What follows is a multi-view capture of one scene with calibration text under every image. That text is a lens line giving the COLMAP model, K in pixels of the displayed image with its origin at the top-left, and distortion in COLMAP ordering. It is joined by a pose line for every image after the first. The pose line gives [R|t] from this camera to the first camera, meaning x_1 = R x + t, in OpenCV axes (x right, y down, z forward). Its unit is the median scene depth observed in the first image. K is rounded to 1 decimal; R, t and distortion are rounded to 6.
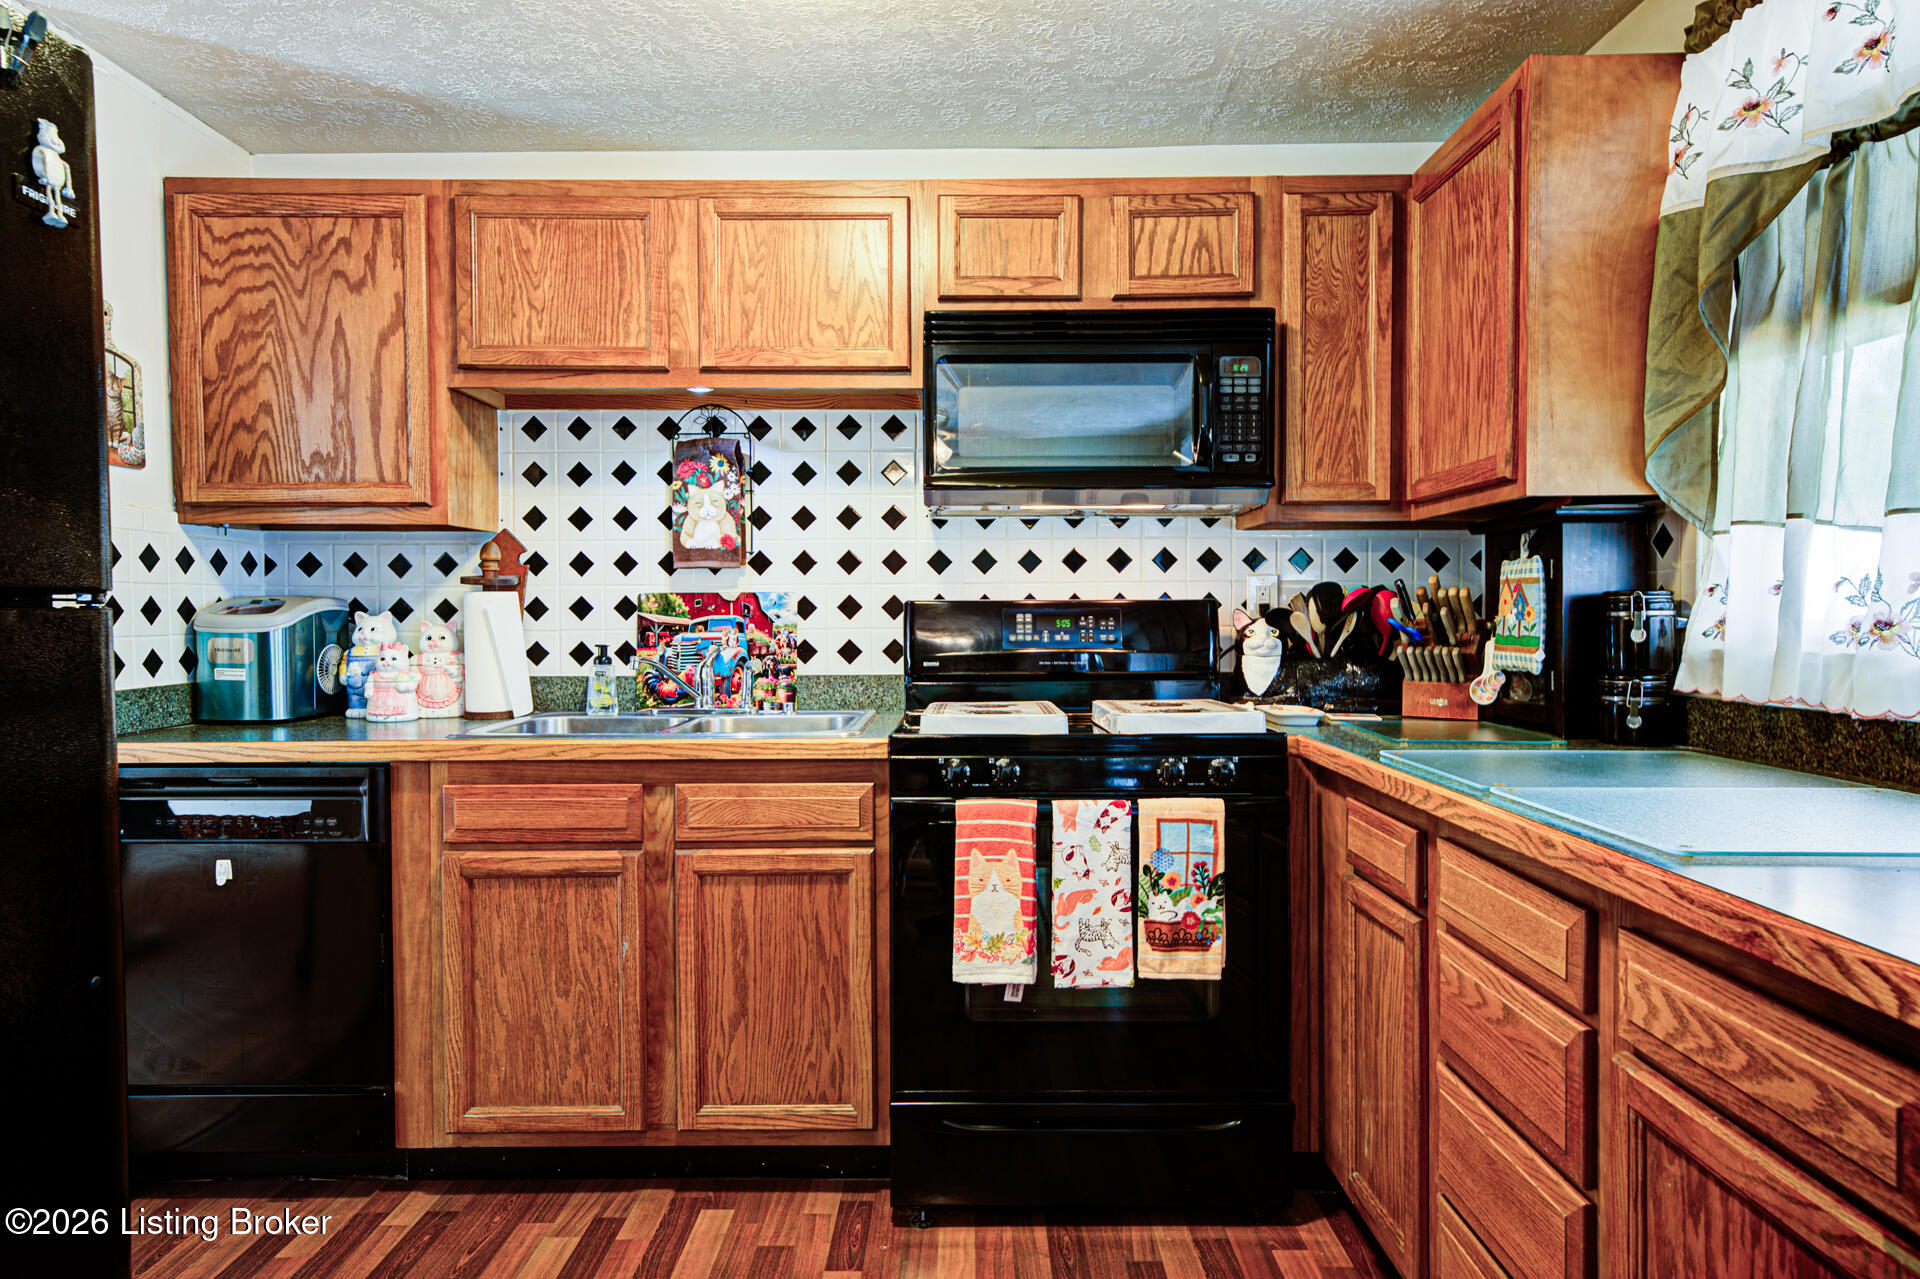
lens RADIAL K [[1147.4, 0, 962.0], [0, 1147.4, 637.9], [0, 0, 1]] dist [0.014330, 0.002595]
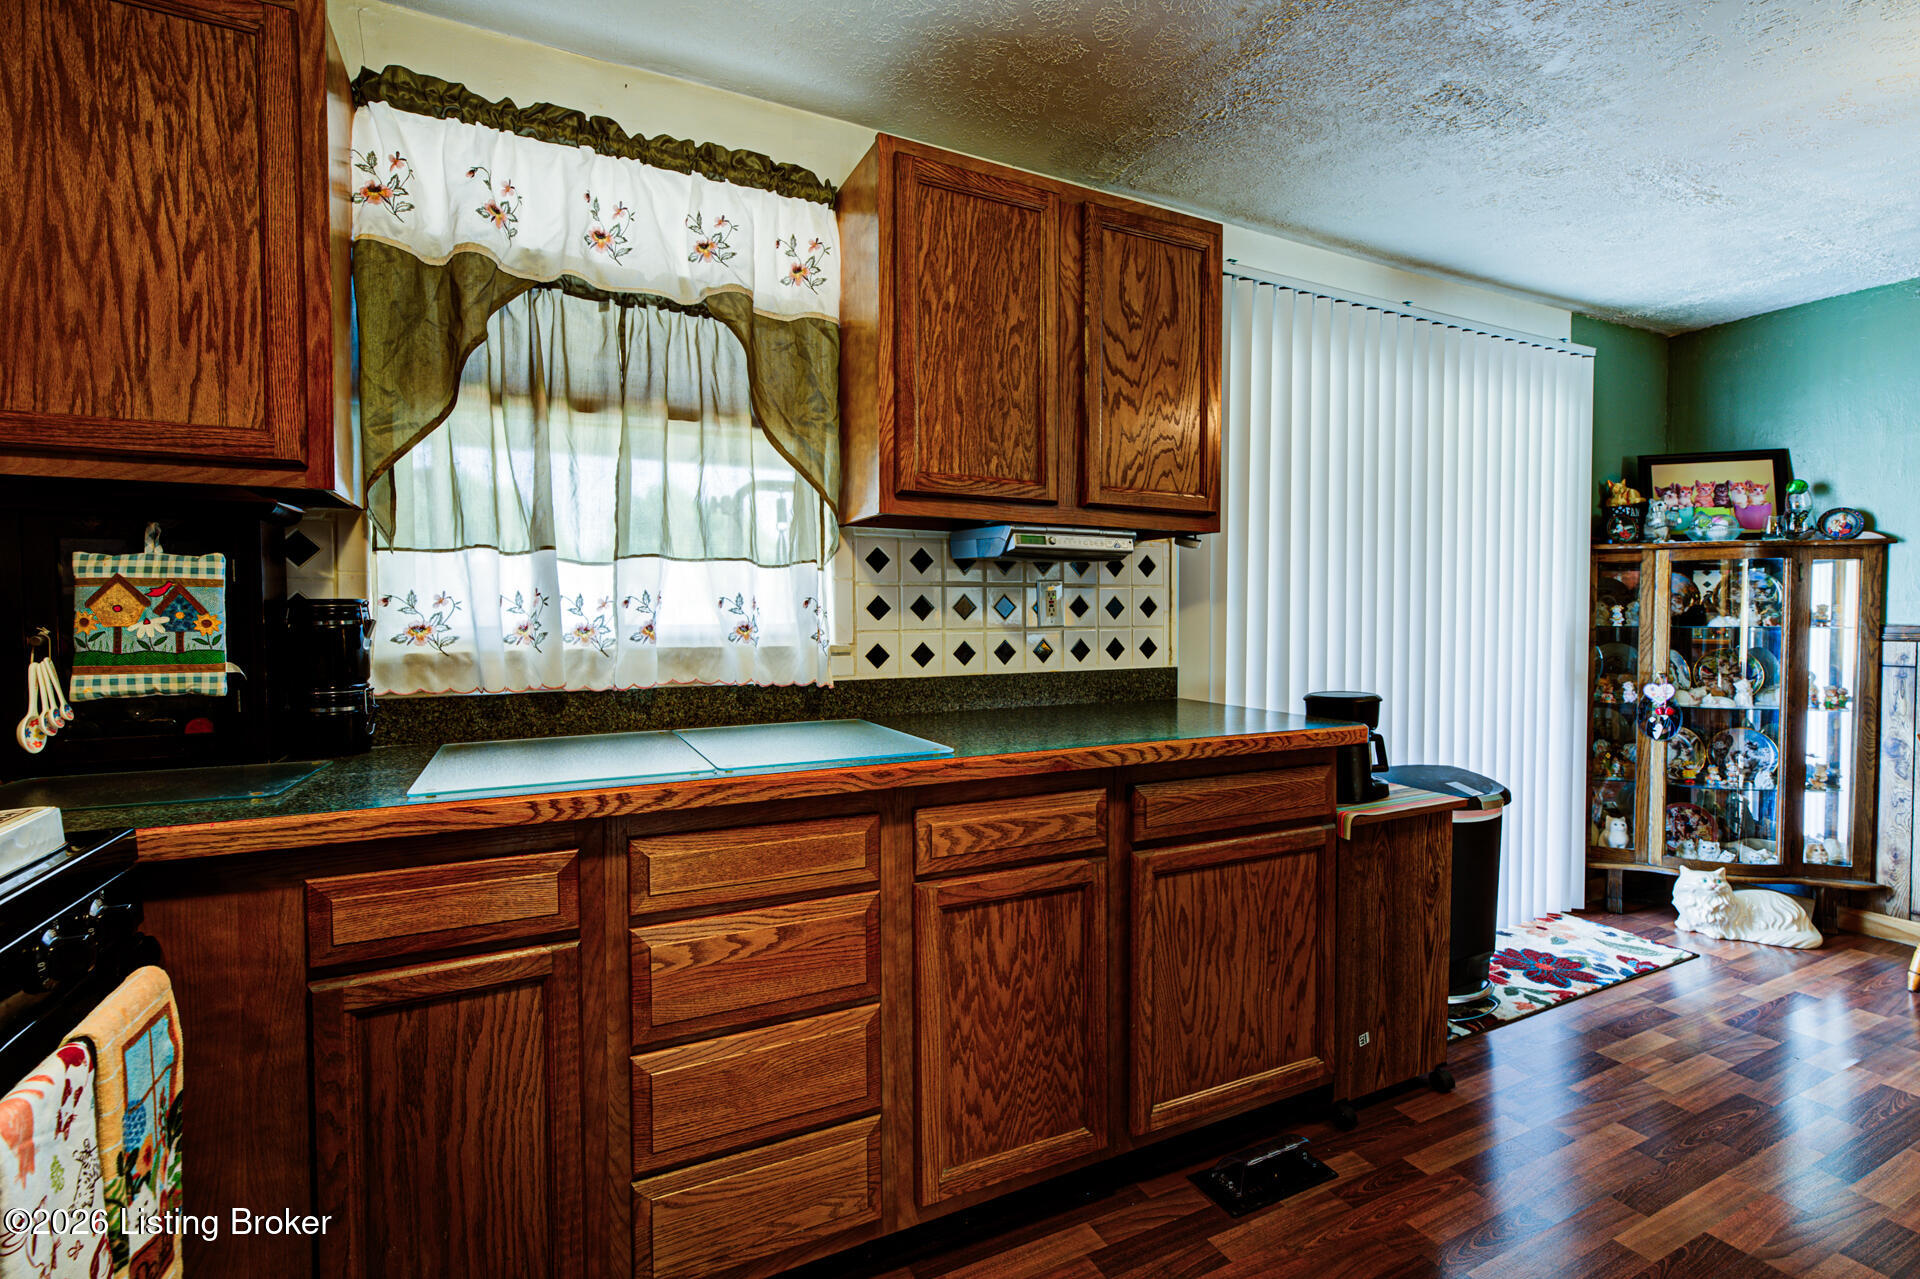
lens RADIAL K [[840.7, 0, 940.2], [0, 840.7, 638.1], [0, 0, 1]] dist [-0.000592, 0.000236]
pose [[-0.447085, -0.020570, 0.894255, -0.241779], [0.023573, 0.999117, 0.034768, -0.016584], [-0.894181, 0.036624, -0.446206, 0.702282]]
